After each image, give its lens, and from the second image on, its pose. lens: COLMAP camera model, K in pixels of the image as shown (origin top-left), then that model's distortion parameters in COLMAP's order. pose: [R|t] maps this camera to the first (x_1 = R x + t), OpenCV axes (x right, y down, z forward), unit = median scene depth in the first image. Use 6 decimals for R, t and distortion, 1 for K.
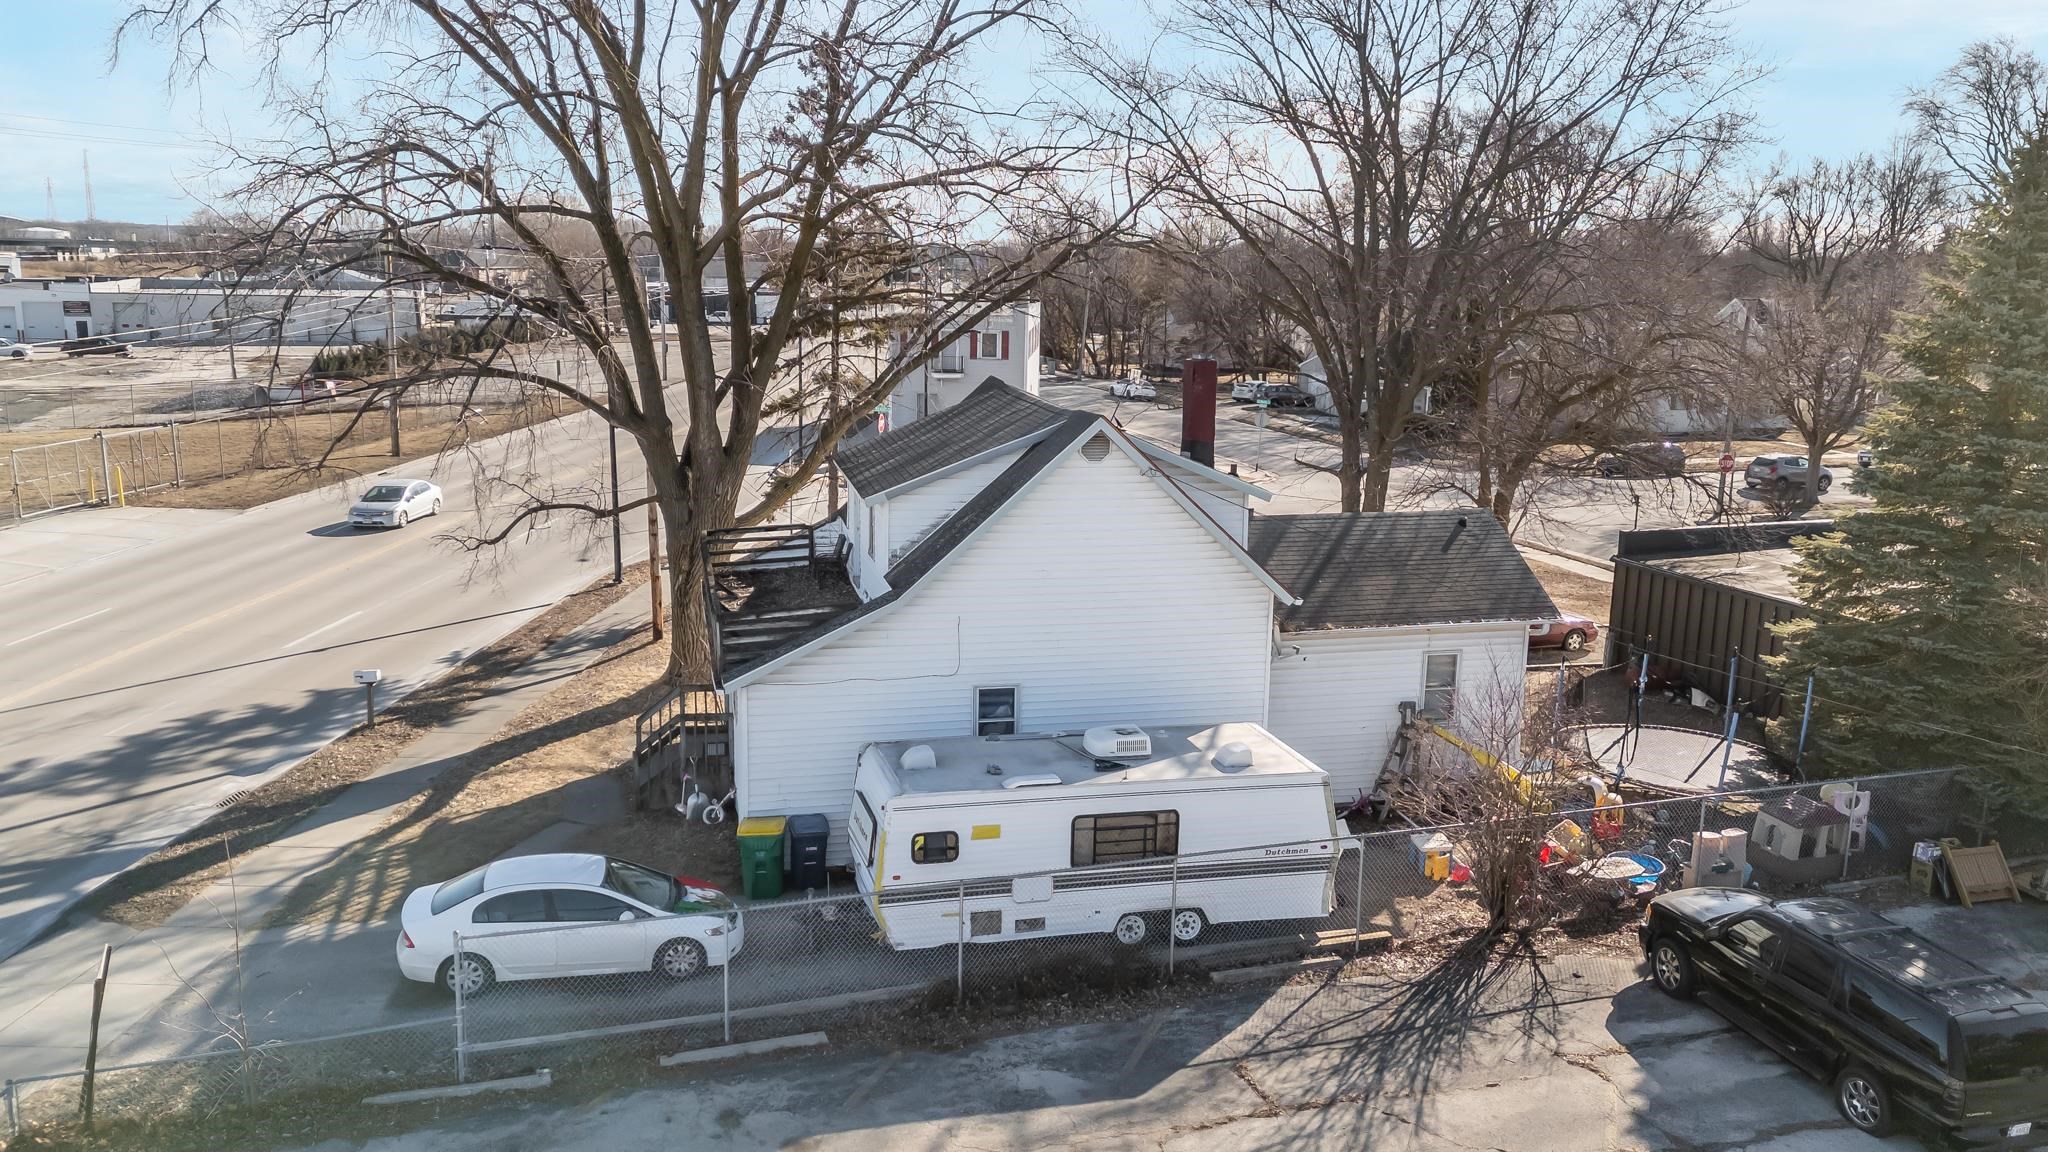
lens RADIAL K [[1568.6, 0, 1027.7], [0, 1568.6, 513.0], [0, 0, 1]] dist [0.041487, -0.004647]
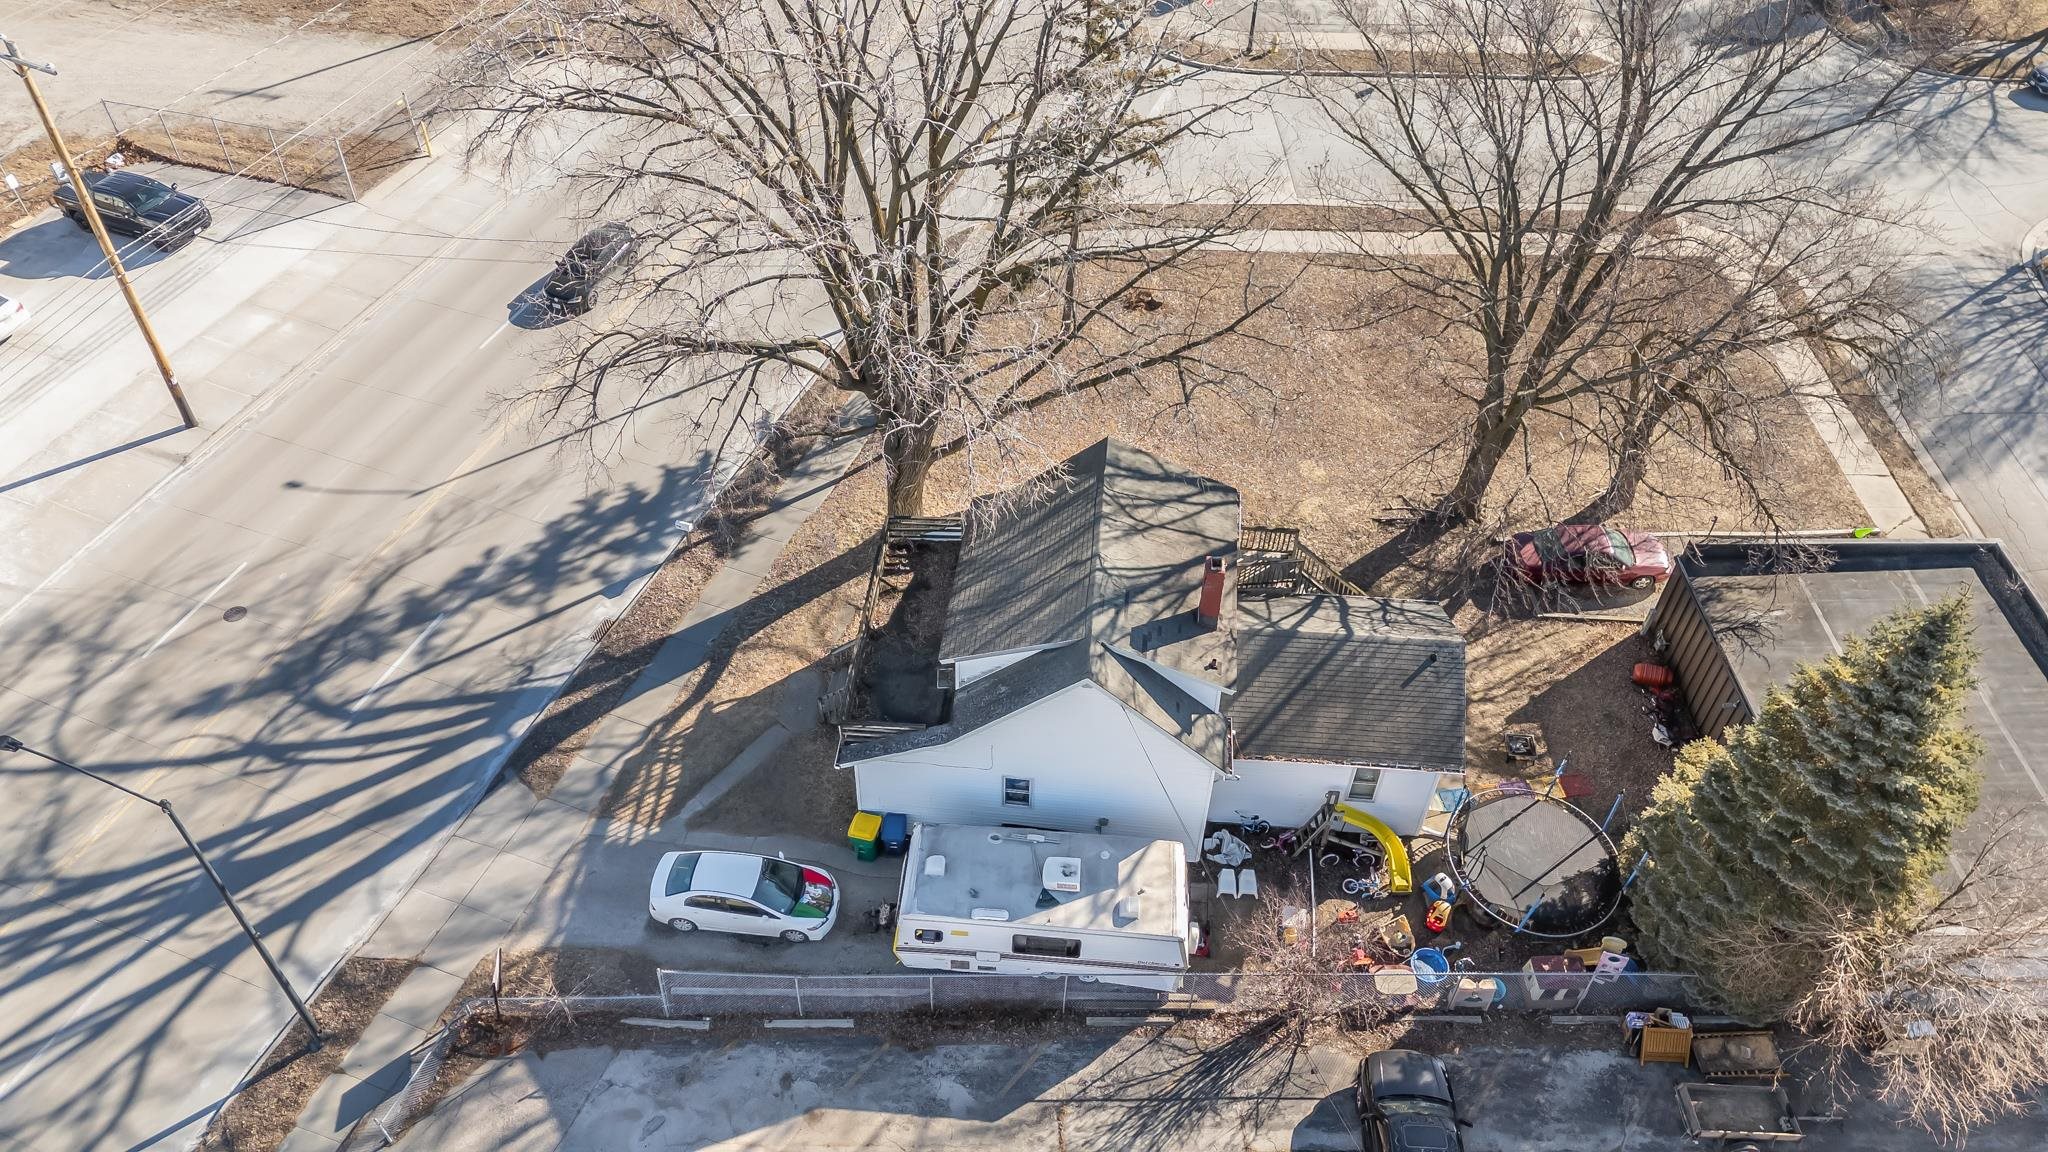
lens RADIAL K [[1568.6, 0, 1027.7], [0, 1568.6, 513.0], [0, 0, 1]] dist [0.041487, -0.004647]
pose [[0.946689, 0.224204, -0.231329, 0.298450], [-0.058321, 0.825492, 0.561393, -1.007395], [0.316827, -0.517973, 0.794560, -0.075055]]
